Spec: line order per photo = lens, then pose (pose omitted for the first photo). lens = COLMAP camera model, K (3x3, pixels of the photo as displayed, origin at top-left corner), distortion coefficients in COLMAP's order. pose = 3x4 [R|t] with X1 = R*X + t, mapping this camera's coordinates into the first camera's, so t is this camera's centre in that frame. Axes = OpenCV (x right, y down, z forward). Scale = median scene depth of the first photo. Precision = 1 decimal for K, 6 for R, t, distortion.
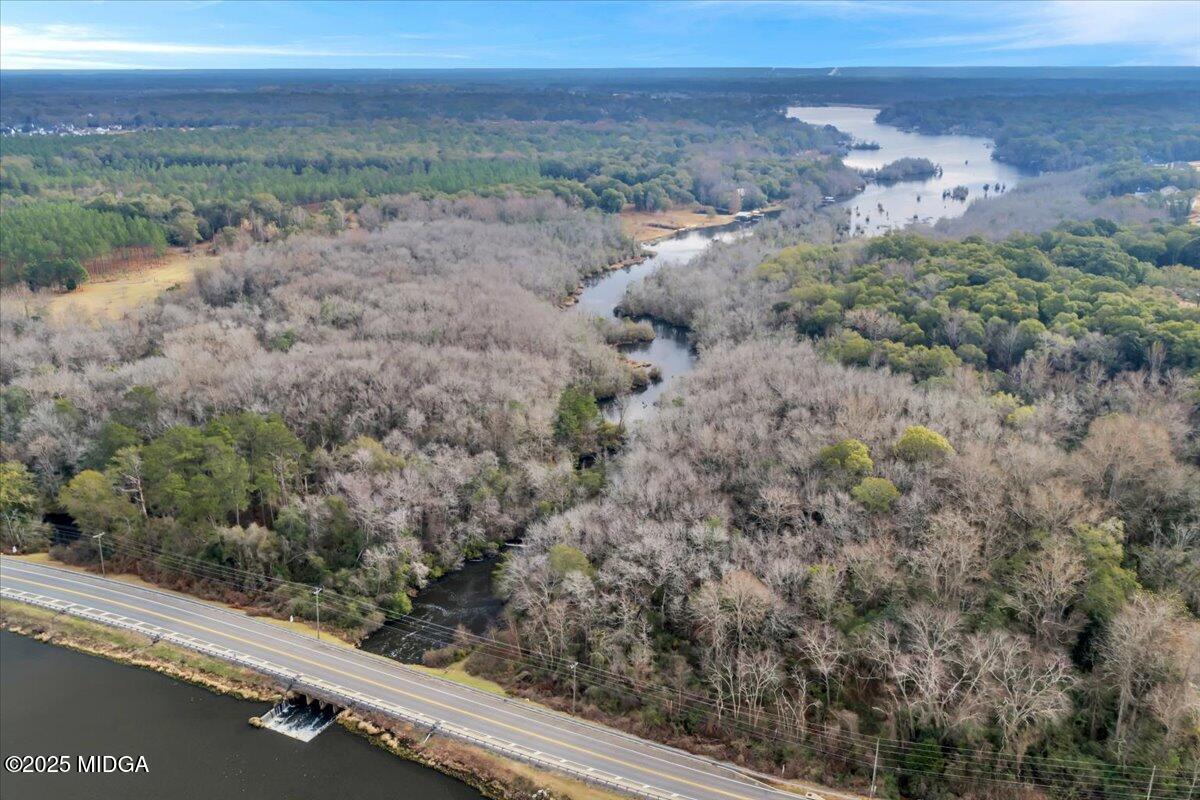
lens RADIAL K [[989.5, 0, 600.0], [0, 989.5, 400.0], [0, 0, 1]] dist [0.041758, -0.076920]
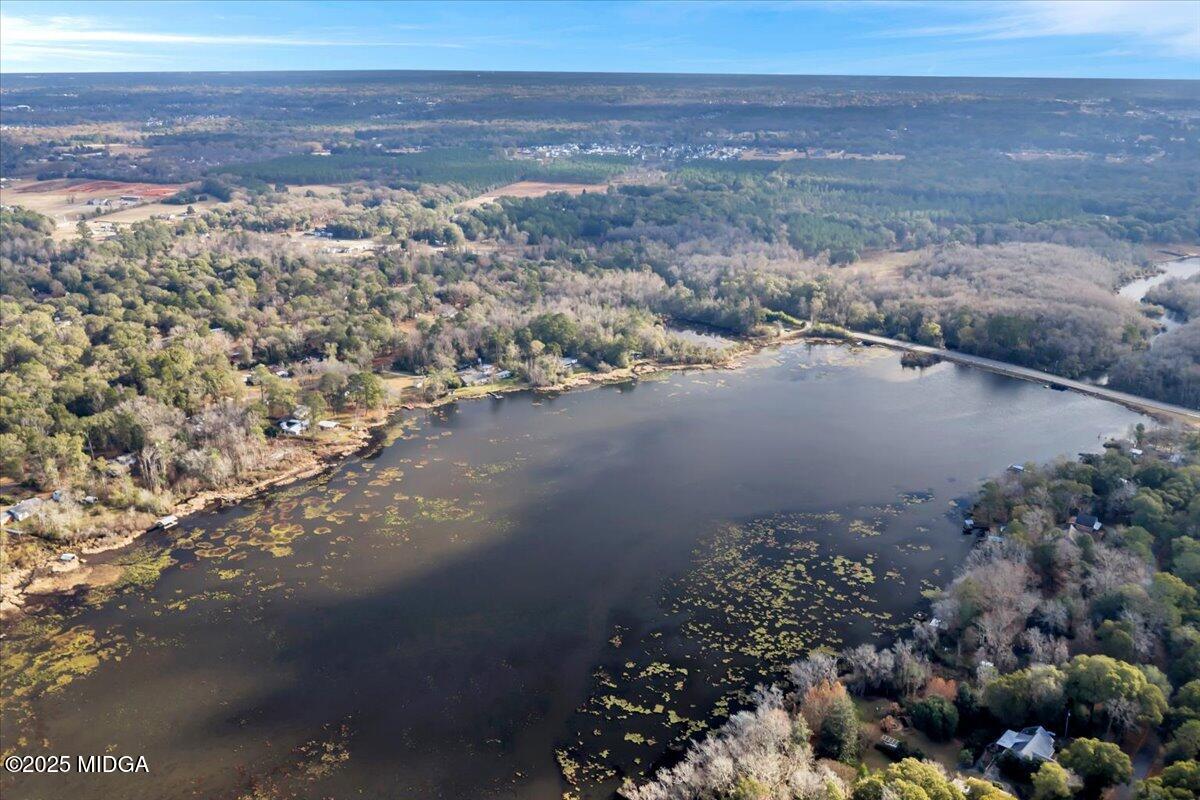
lens RADIAL K [[989.5, 0, 600.0], [0, 989.5, 400.0], [0, 0, 1]] dist [0.041758, -0.076920]
pose [[0.902485, 0.144402, -0.405794, -0.099580], [-0.139015, 0.989361, 0.042896, 0.136286], [0.407671, 0.017699, 0.912958, -0.977654]]
